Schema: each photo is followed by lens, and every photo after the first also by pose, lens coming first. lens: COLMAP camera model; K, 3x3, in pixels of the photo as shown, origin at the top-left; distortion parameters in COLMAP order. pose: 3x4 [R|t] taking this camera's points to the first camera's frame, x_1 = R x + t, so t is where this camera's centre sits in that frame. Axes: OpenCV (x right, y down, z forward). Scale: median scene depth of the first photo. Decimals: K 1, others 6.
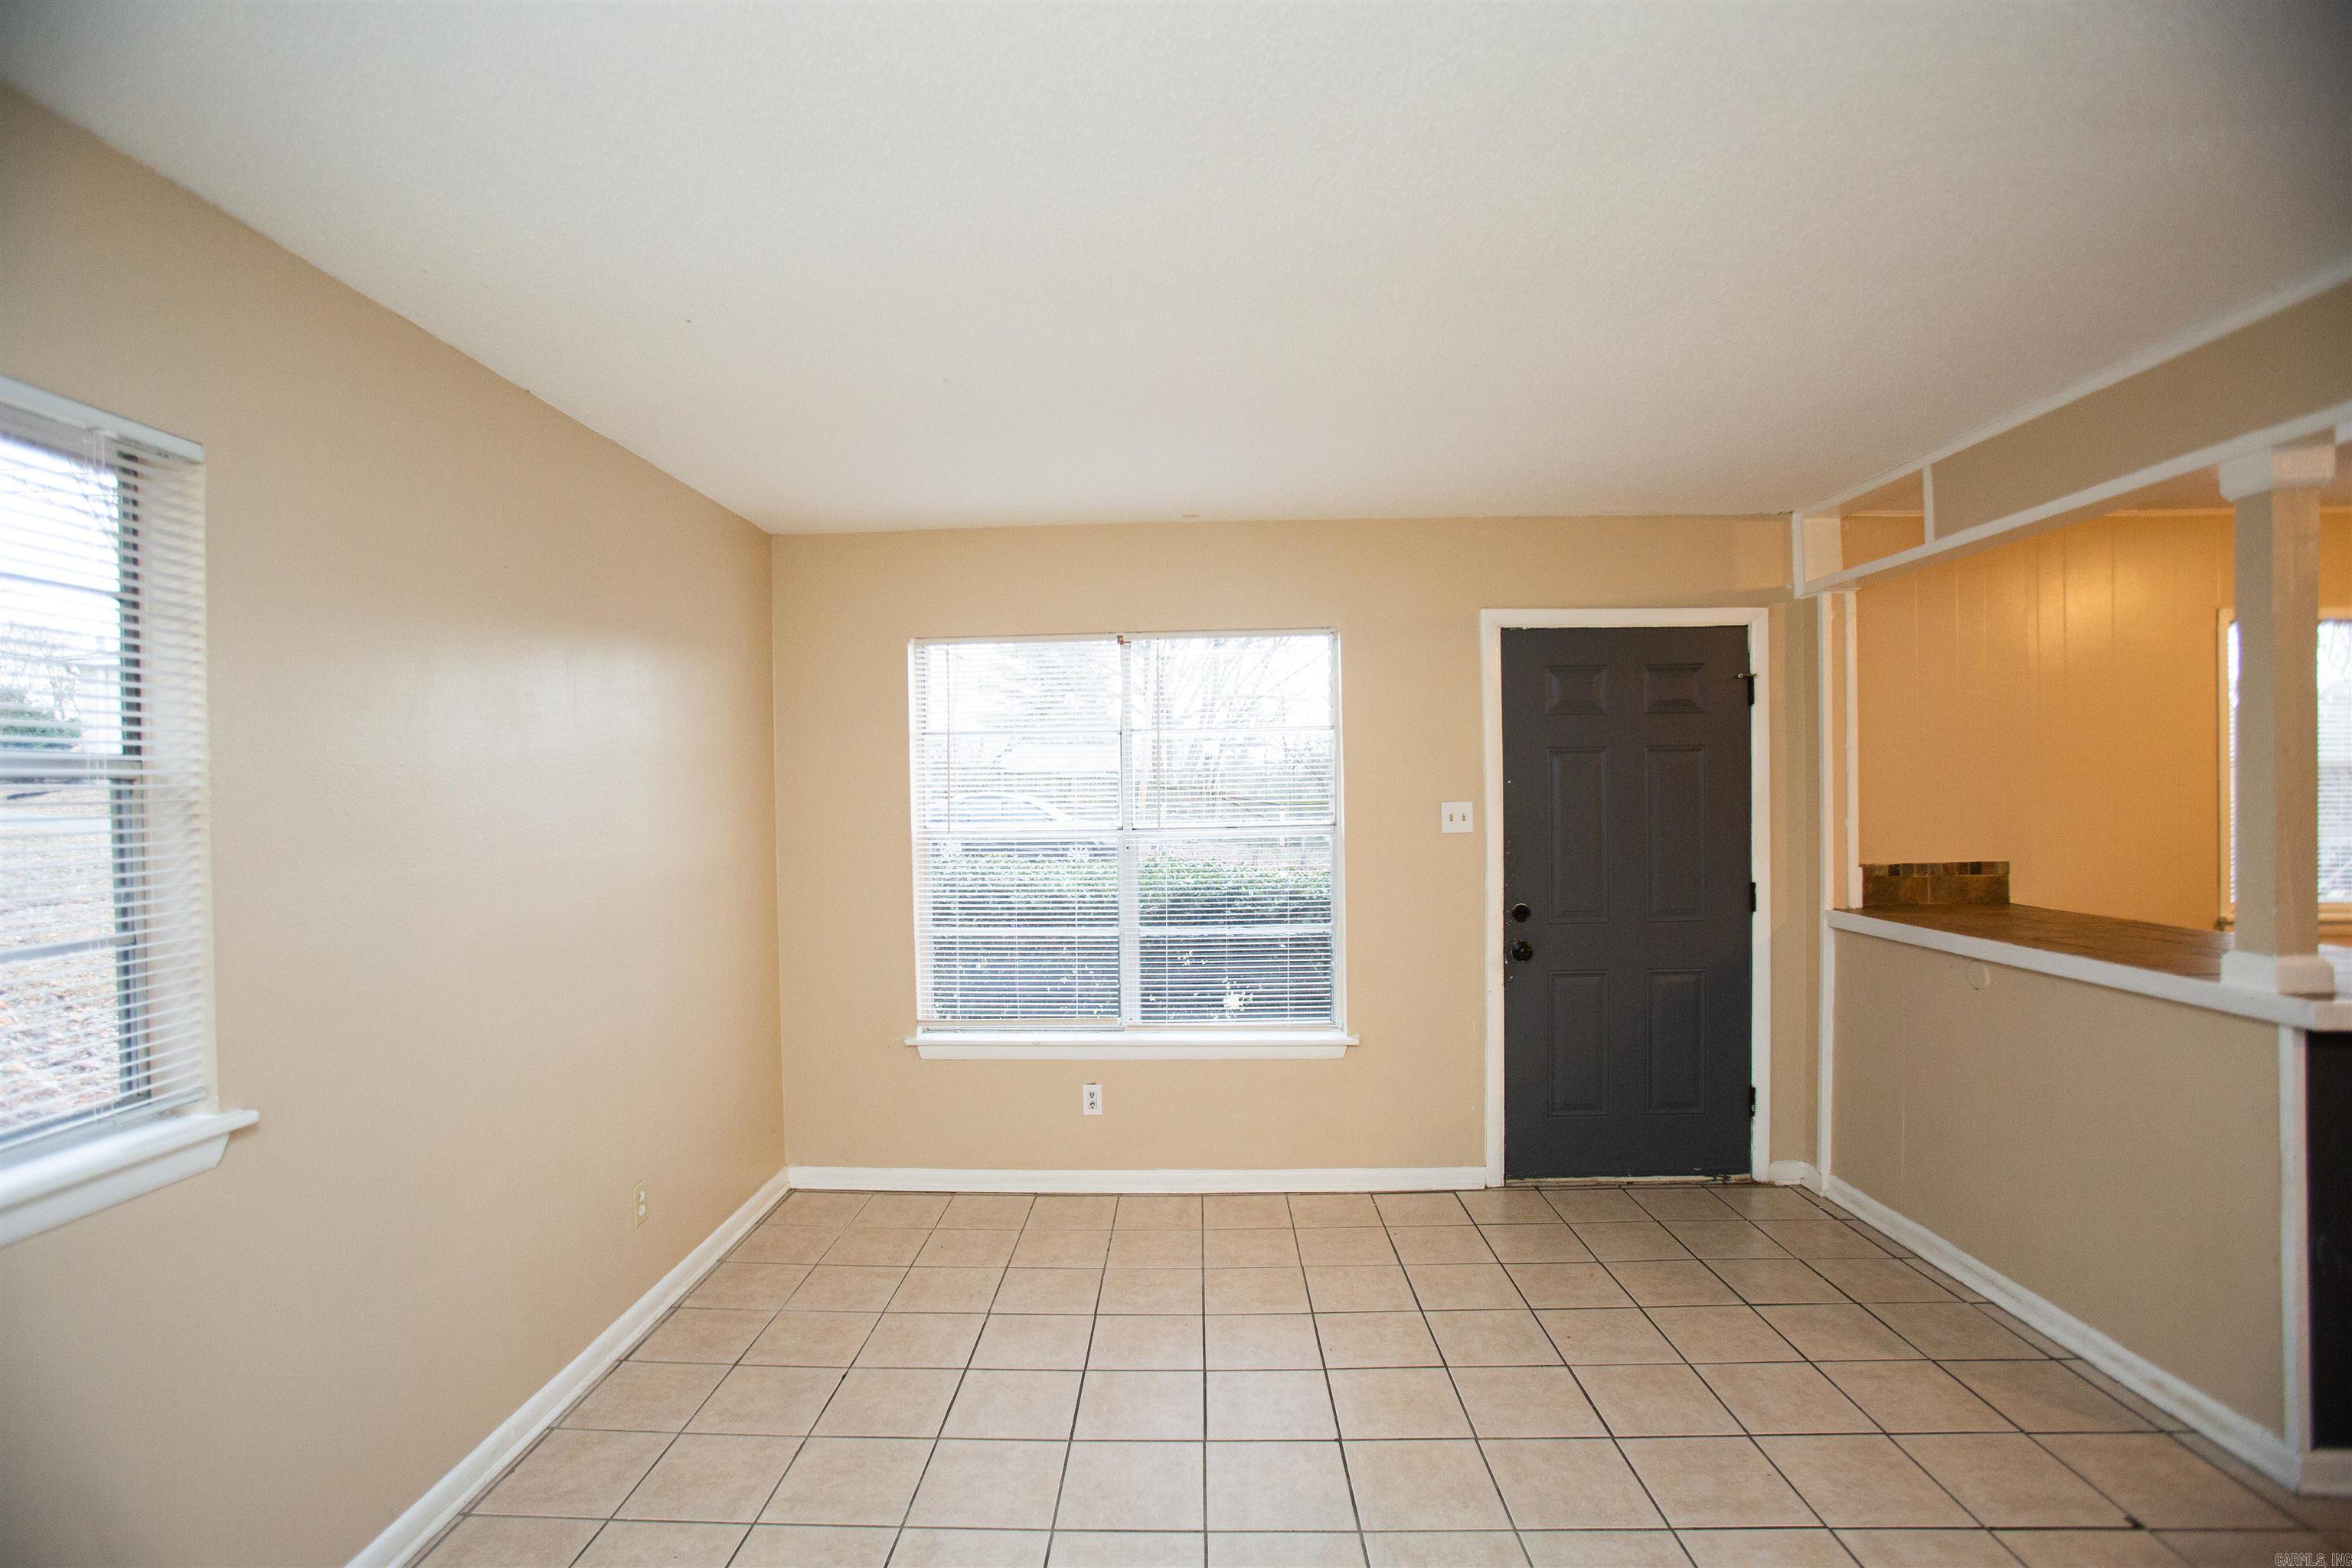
lens RADIAL K [[1086.0, 0, 1157.8], [0, 1086.0, 794.3], [0, 0, 1]] dist [-0.078304, 0.035252]
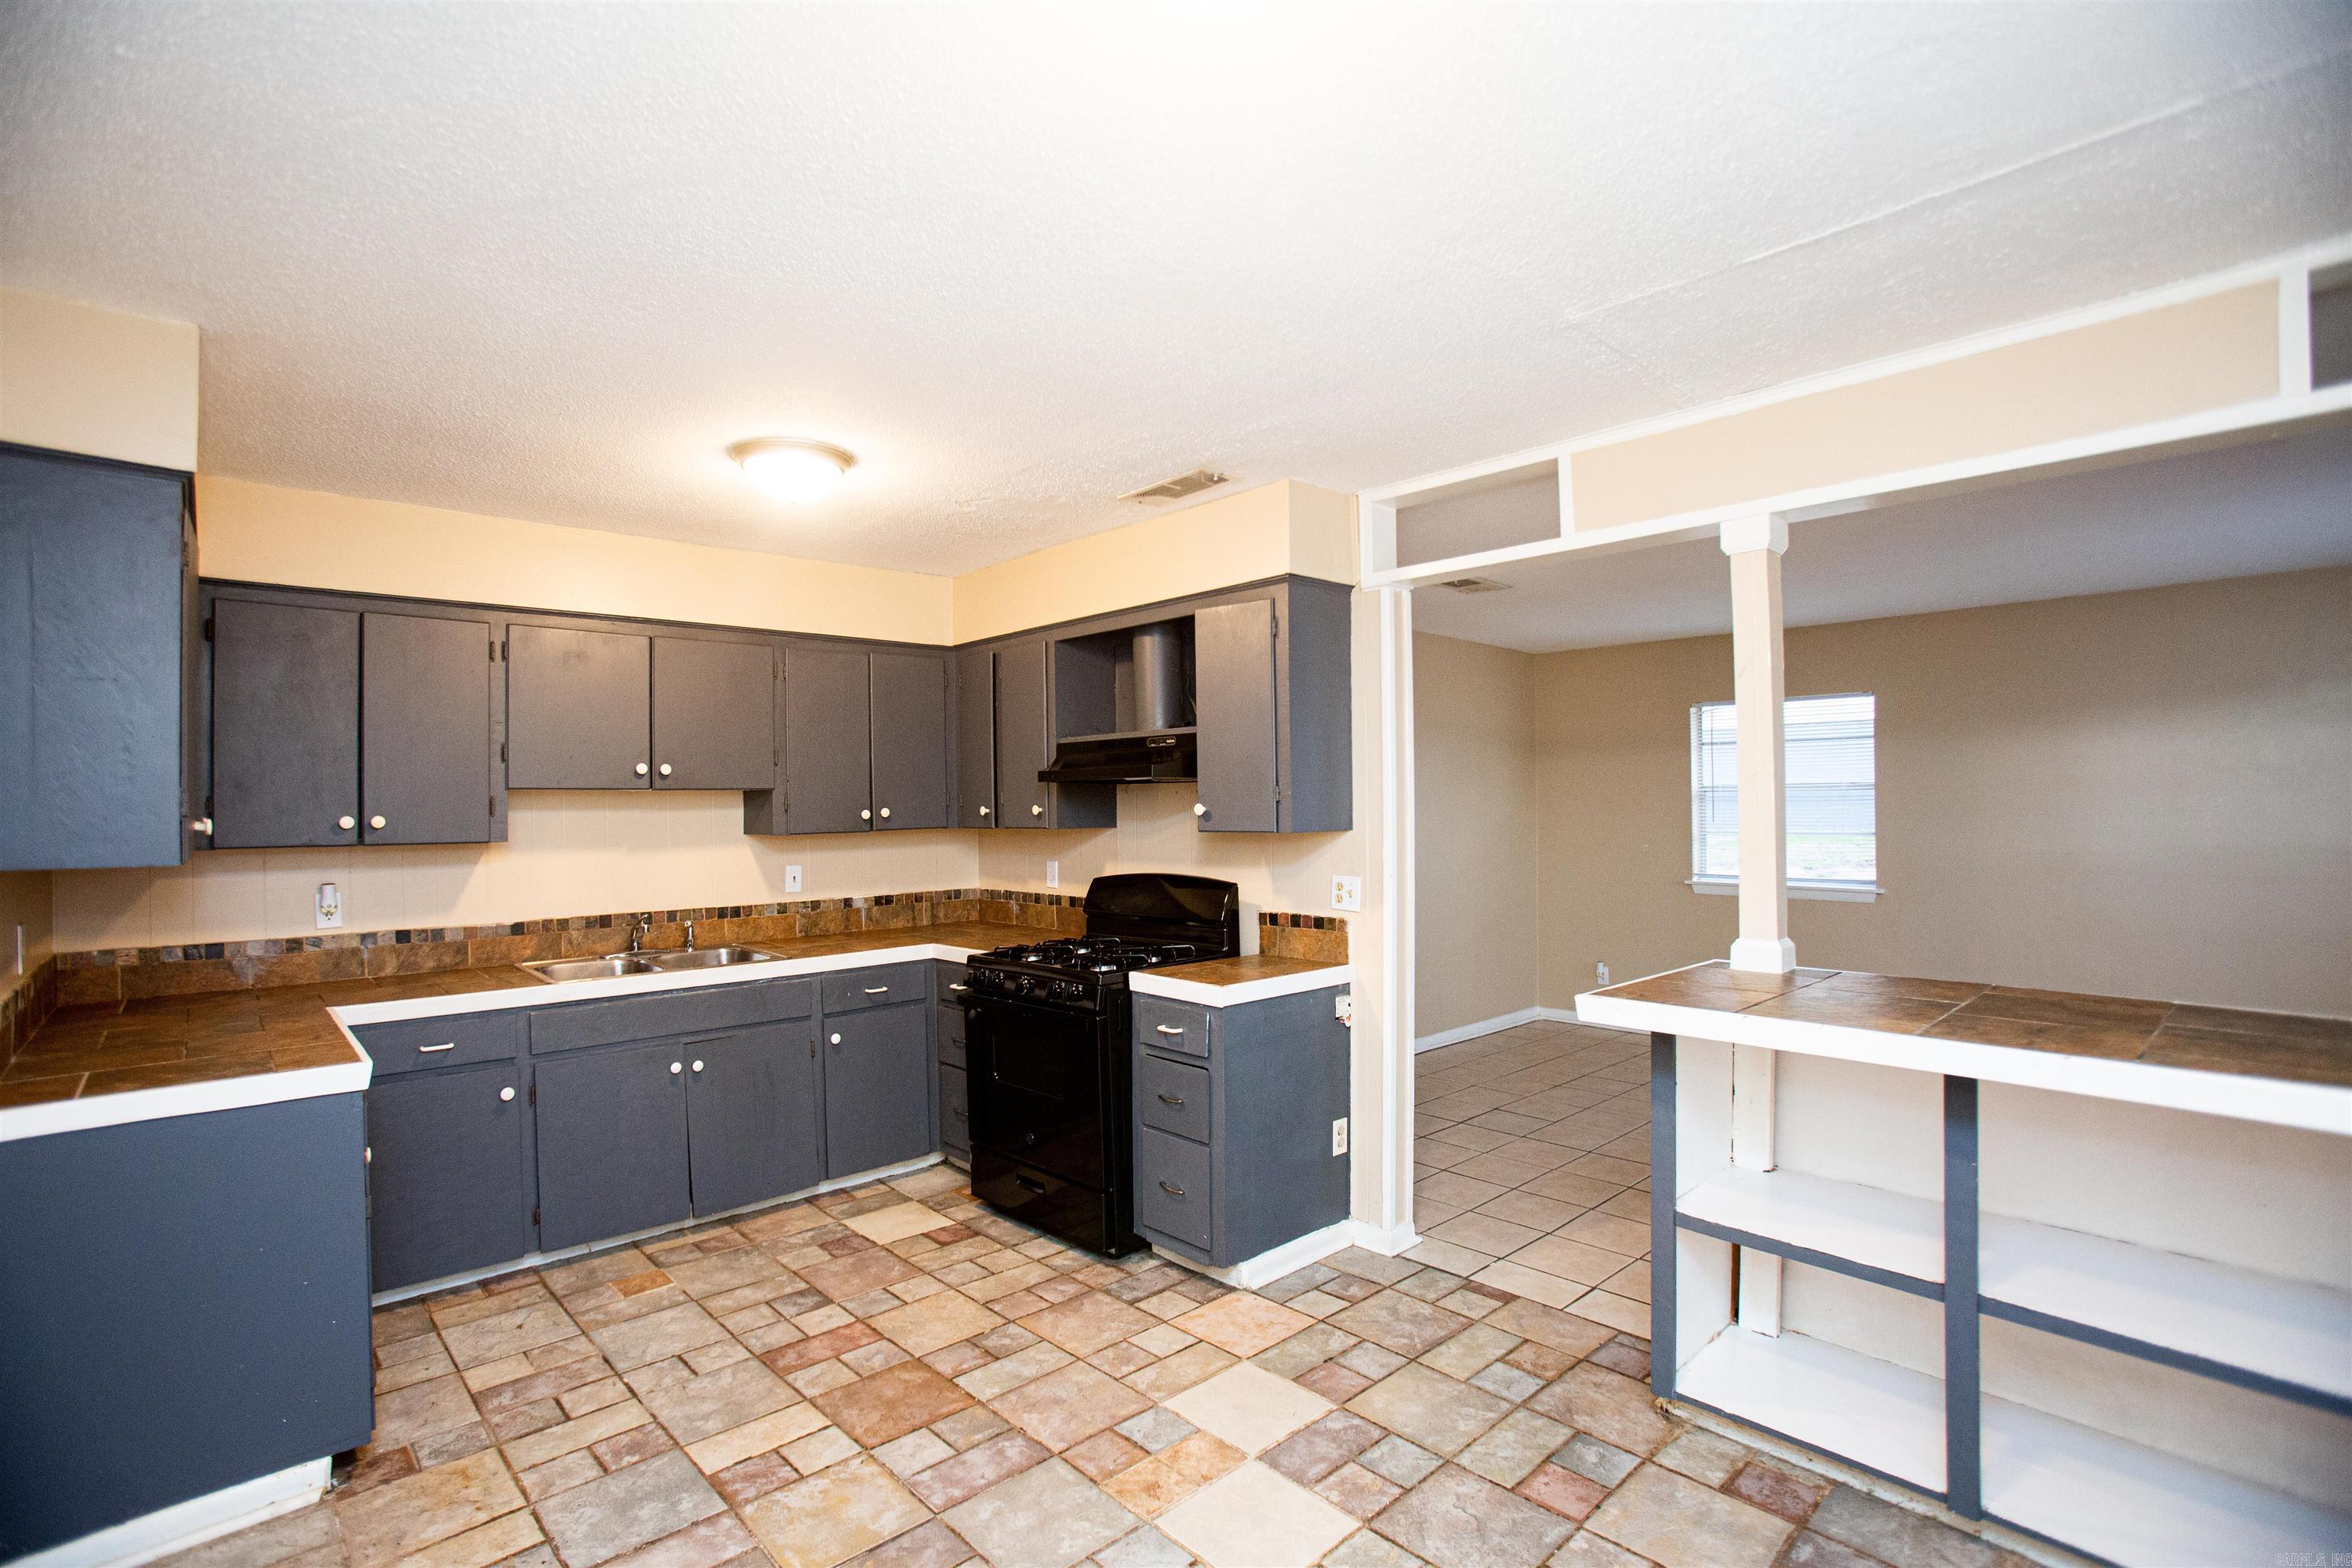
lens RADIAL K [[1086.0, 0, 1157.8], [0, 1086.0, 794.3], [0, 0, 1]] dist [-0.078304, 0.035252]
pose [[-0.710181, 0.011737, -0.703921, 1.405234], [0.018133, 0.999834, -0.001623, -0.014827], [0.703786, -0.013917, -0.710276, 0.797015]]
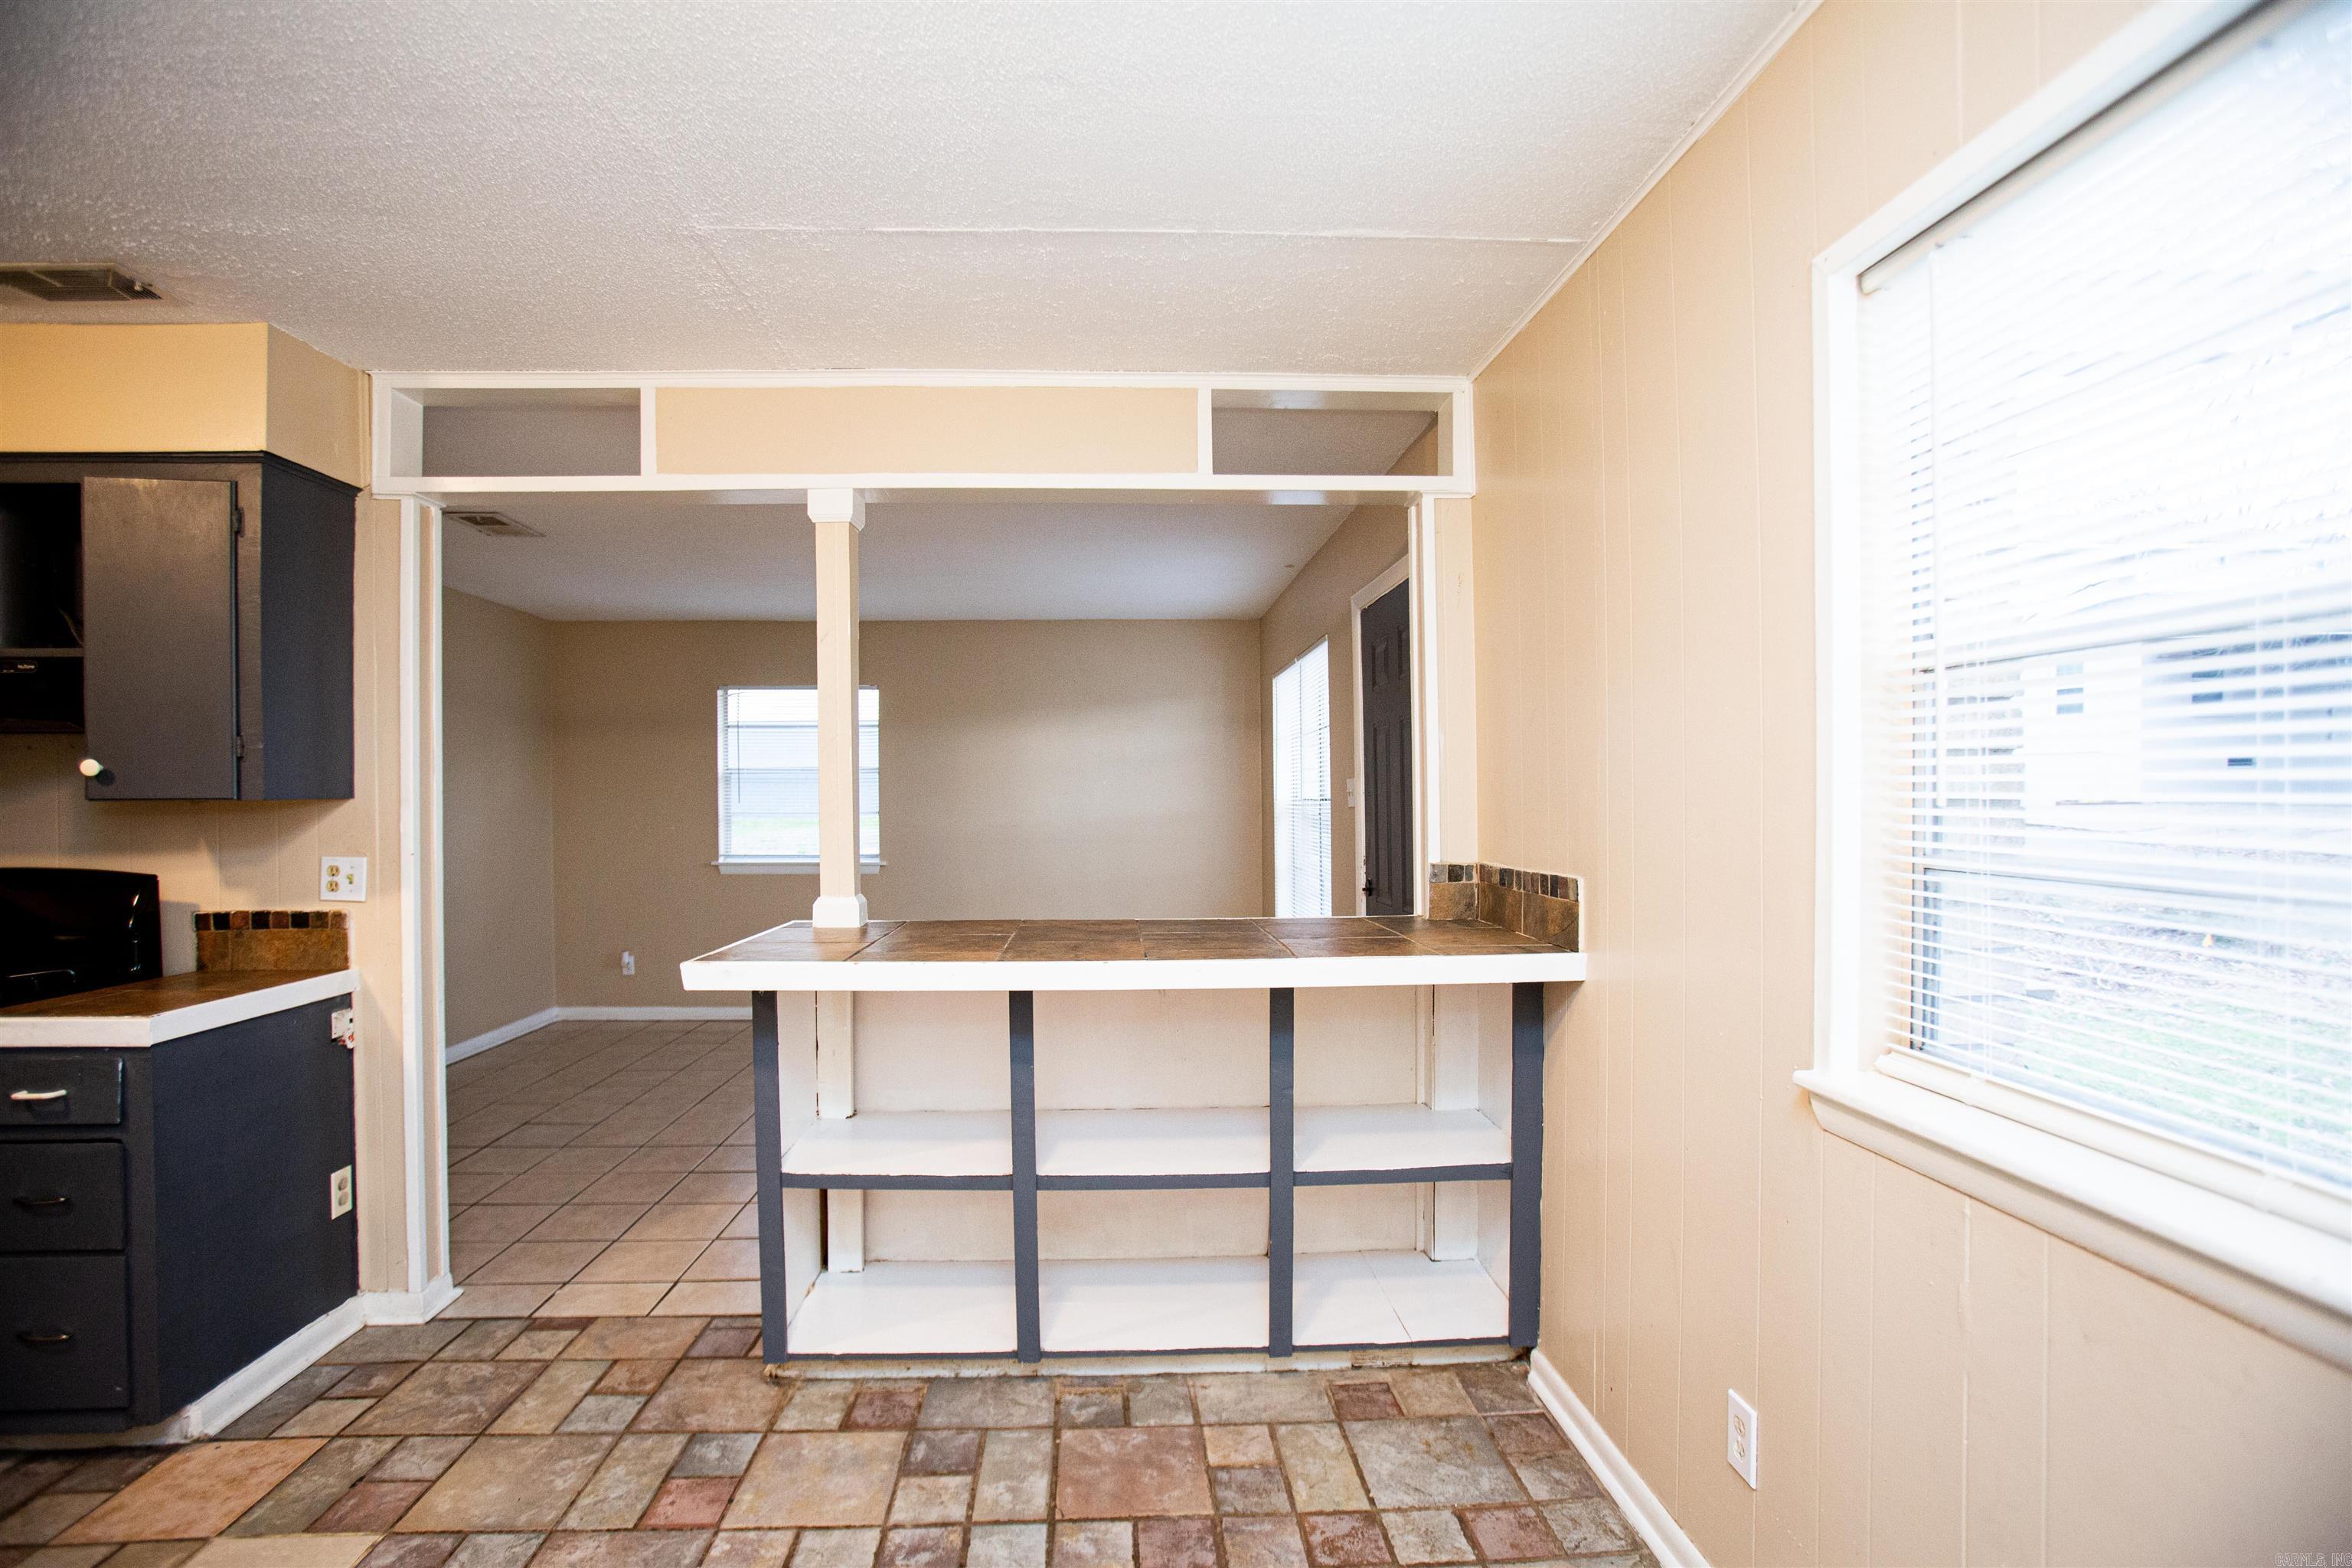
lens RADIAL K [[1087.7, 0, 1154.5], [0, 1087.7, 795.4], [0, 0, 1]] dist [-0.067568, 0.024852]
pose [[0.092436, 0.013776, -0.995623, 1.390072], [0.005090, 0.999885, 0.014307, 0.008590], [0.995706, -0.006390, 0.092355, 0.724348]]
